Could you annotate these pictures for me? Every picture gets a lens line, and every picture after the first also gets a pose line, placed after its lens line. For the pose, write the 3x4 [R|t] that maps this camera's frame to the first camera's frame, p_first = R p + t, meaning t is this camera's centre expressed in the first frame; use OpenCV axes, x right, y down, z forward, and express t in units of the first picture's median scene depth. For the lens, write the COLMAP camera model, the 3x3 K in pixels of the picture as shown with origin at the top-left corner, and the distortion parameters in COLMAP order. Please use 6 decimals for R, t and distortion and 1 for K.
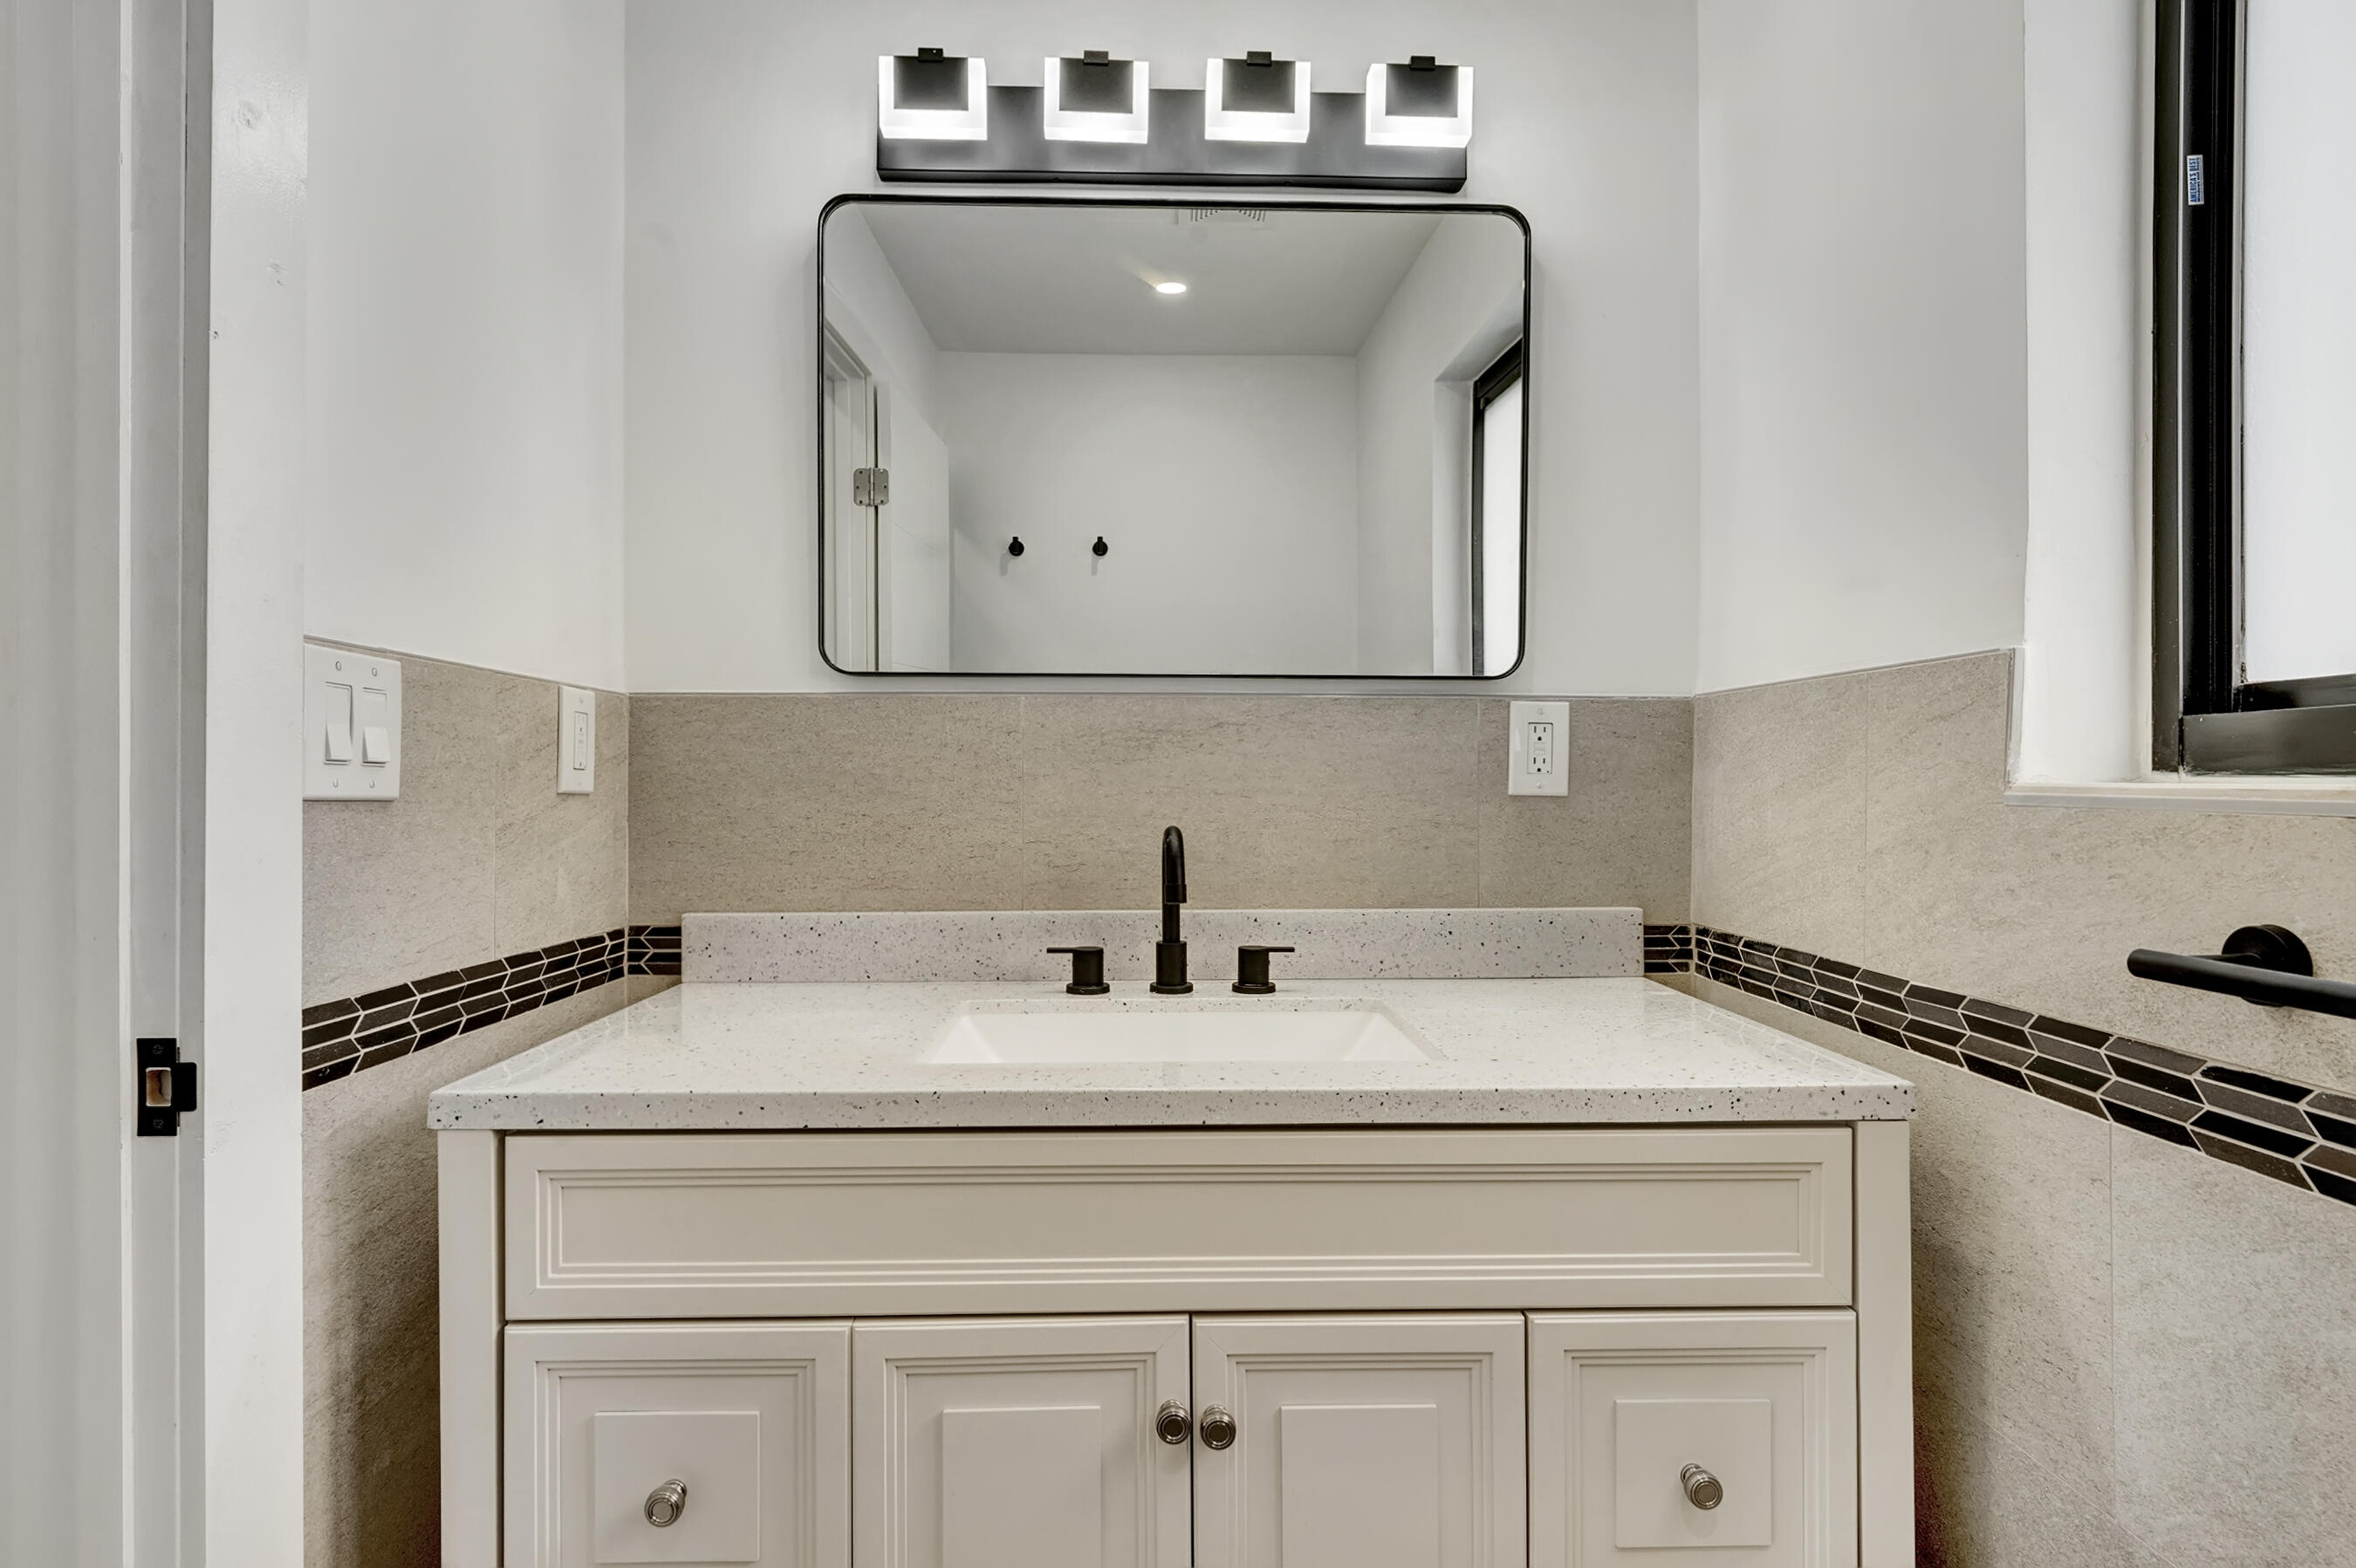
lens RADIAL K [[1234.6, 0, 1183.0], [0, 1234.6, 790.2], [0, 0, 1]] dist [-0.003820, -0.001466]
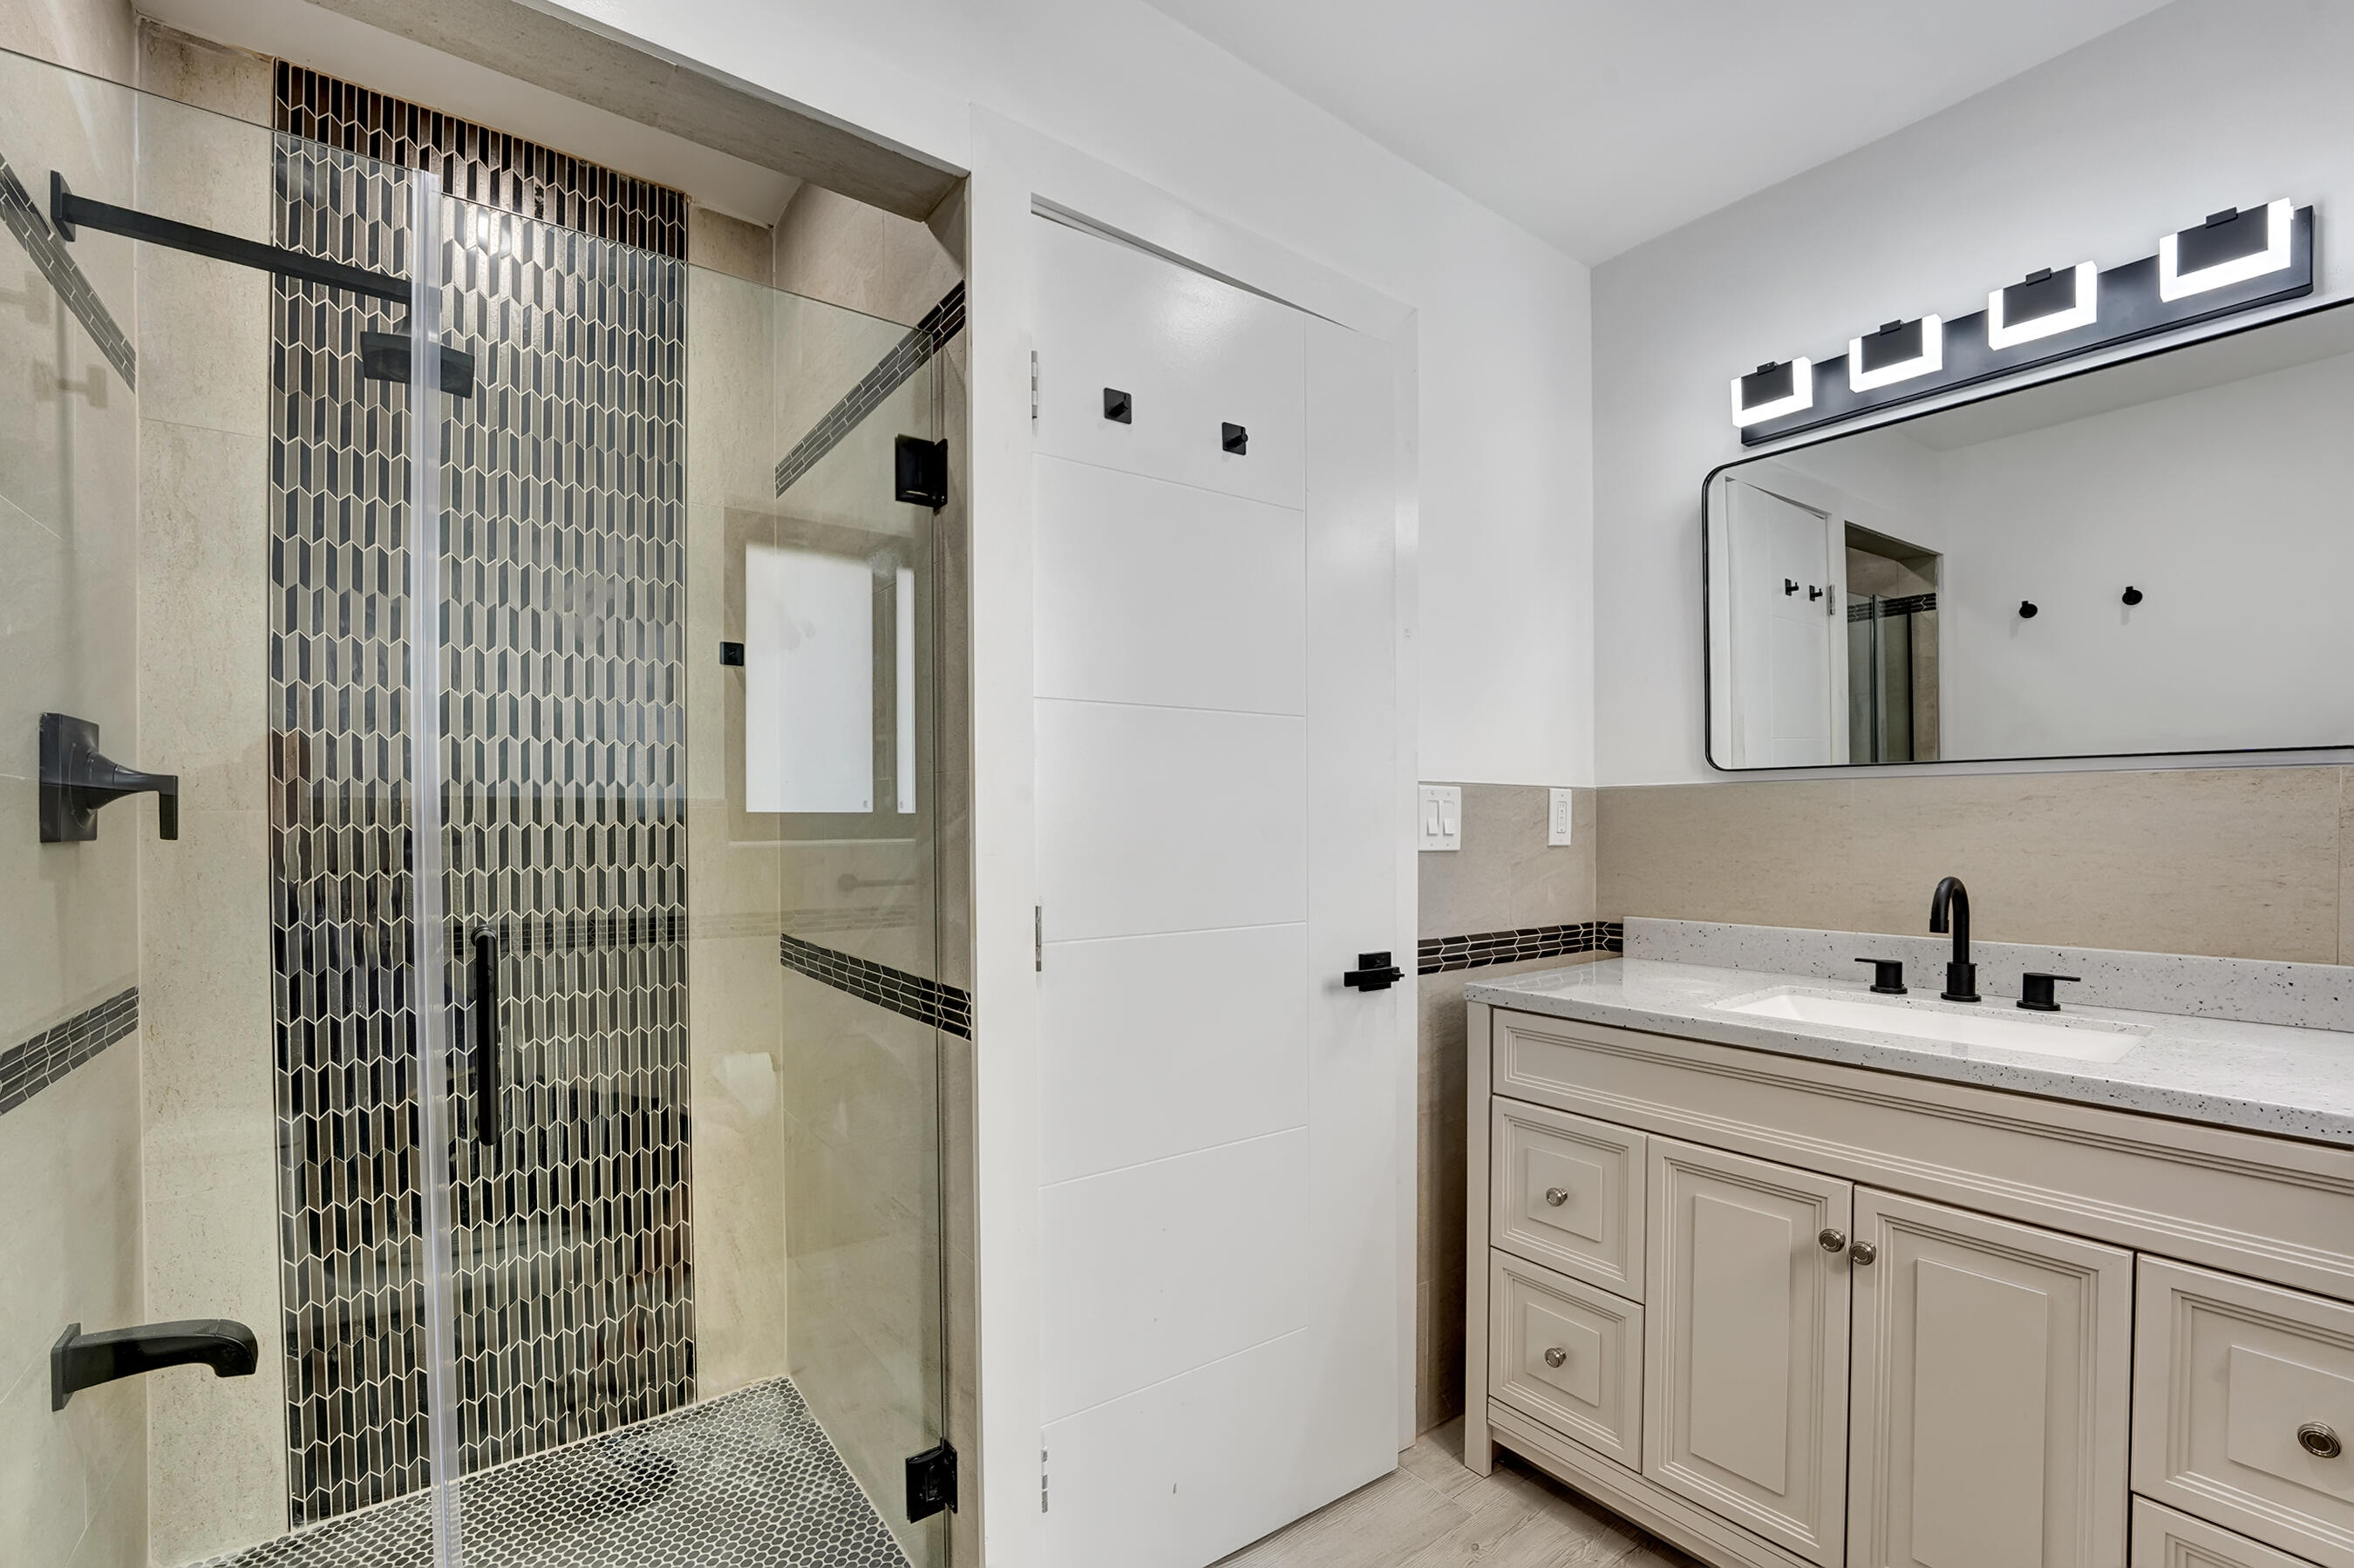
lens RADIAL K [[988.9, 0, 1172.8], [0, 988.9, 826.4], [0, 0, 1]] dist [-0.023047, 0.000148]
pose [[0.581991, 0.000088, -0.813195, 0.440994], [0.001633, 0.999998, 0.001278, -0.034959], [0.813193, -0.002072, 0.581990, -0.387233]]
